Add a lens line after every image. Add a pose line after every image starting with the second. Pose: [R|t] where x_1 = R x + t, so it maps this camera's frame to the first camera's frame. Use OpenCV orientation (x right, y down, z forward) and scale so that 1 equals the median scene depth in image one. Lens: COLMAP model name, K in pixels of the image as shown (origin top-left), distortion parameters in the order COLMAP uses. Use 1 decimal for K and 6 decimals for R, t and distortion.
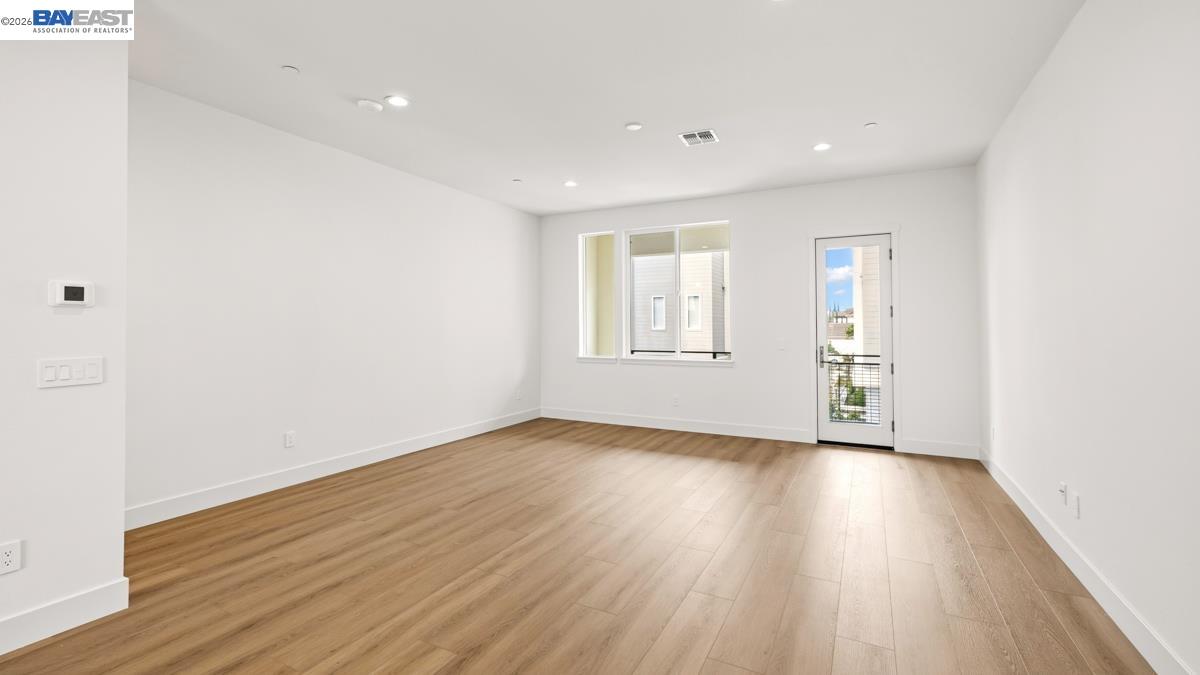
lens RADIAL K [[512.3, 0, 592.6], [0, 512.3, 325.0], [0, 0, 1]] dist [0.000948, 0.000273]
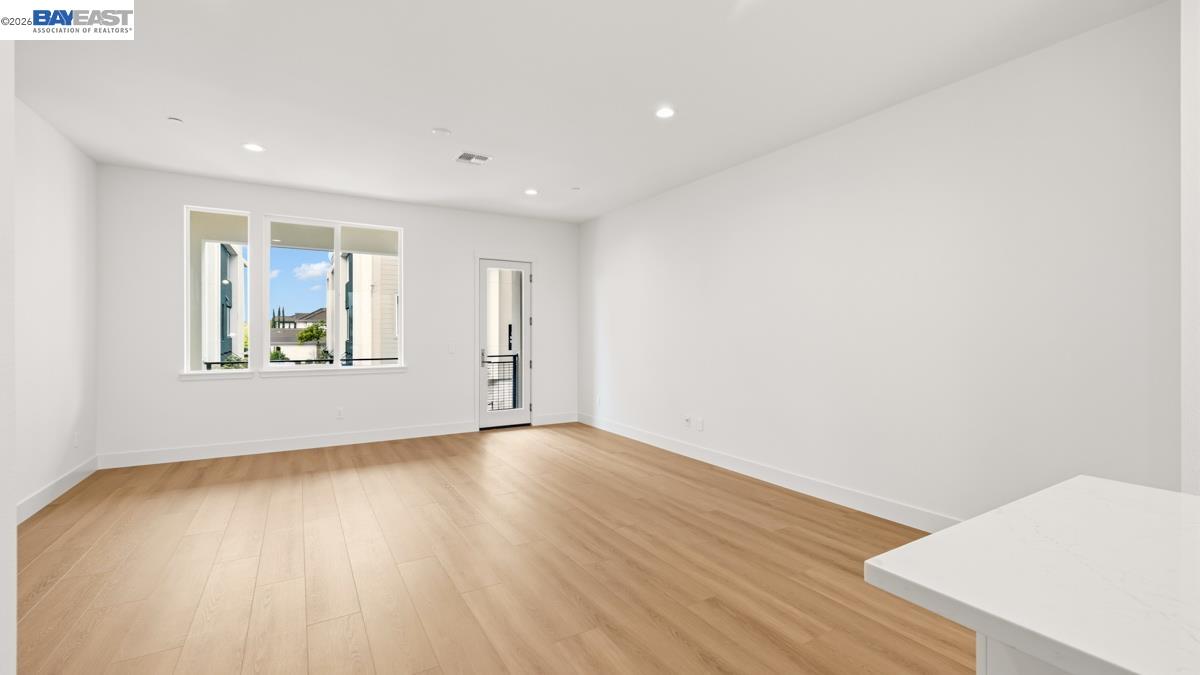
lens RADIAL K [[512.3, 0, 591.6], [0, 512.3, 334.2], [0, 0, 1]] dist [0.000948, 0.000273]
pose [[0.532395, -0.002597, 0.846492, -0.400357], [-0.003816, 0.999978, 0.005468, -0.000368], [-0.846487, -0.006142, 0.532373, 0.139216]]
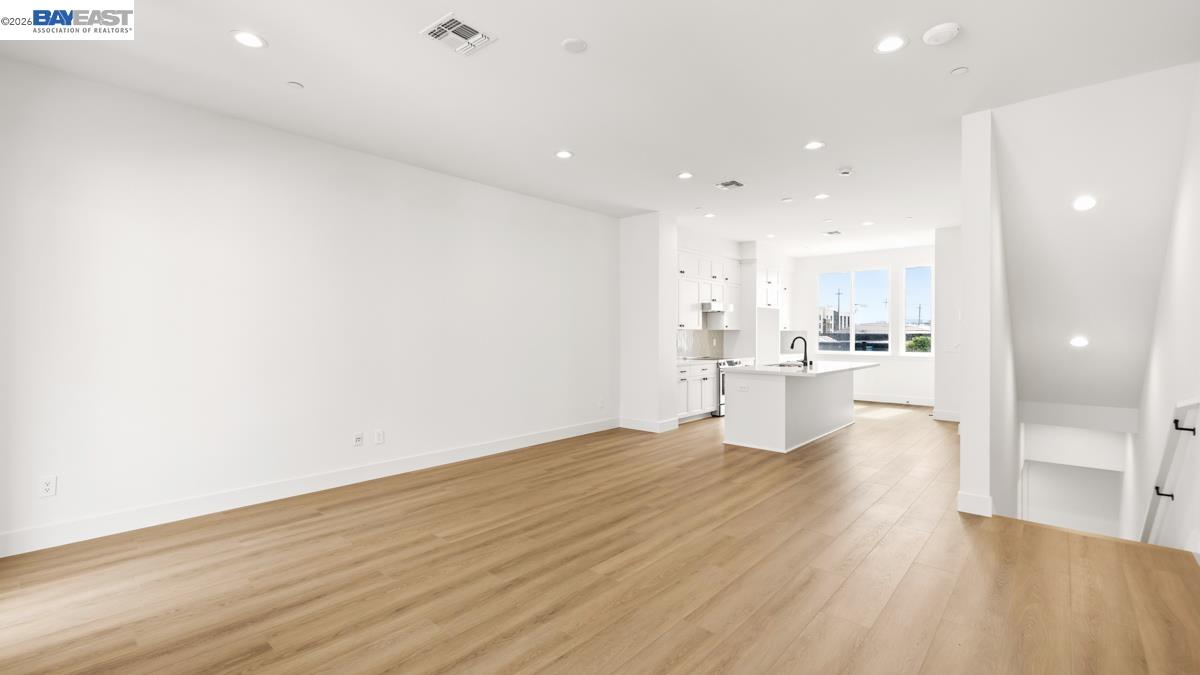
lens RADIAL K [[512.3, 0, 597.5], [0, 512.3, 335.8], [0, 0, 1]] dist [0.000948, 0.000273]
pose [[-0.969866, 0.001502, 0.243635, -0.081090], [0.000048, 0.999982, -0.005973, 0.008435], [-0.243639, -0.005781, -0.969849, 1.085554]]
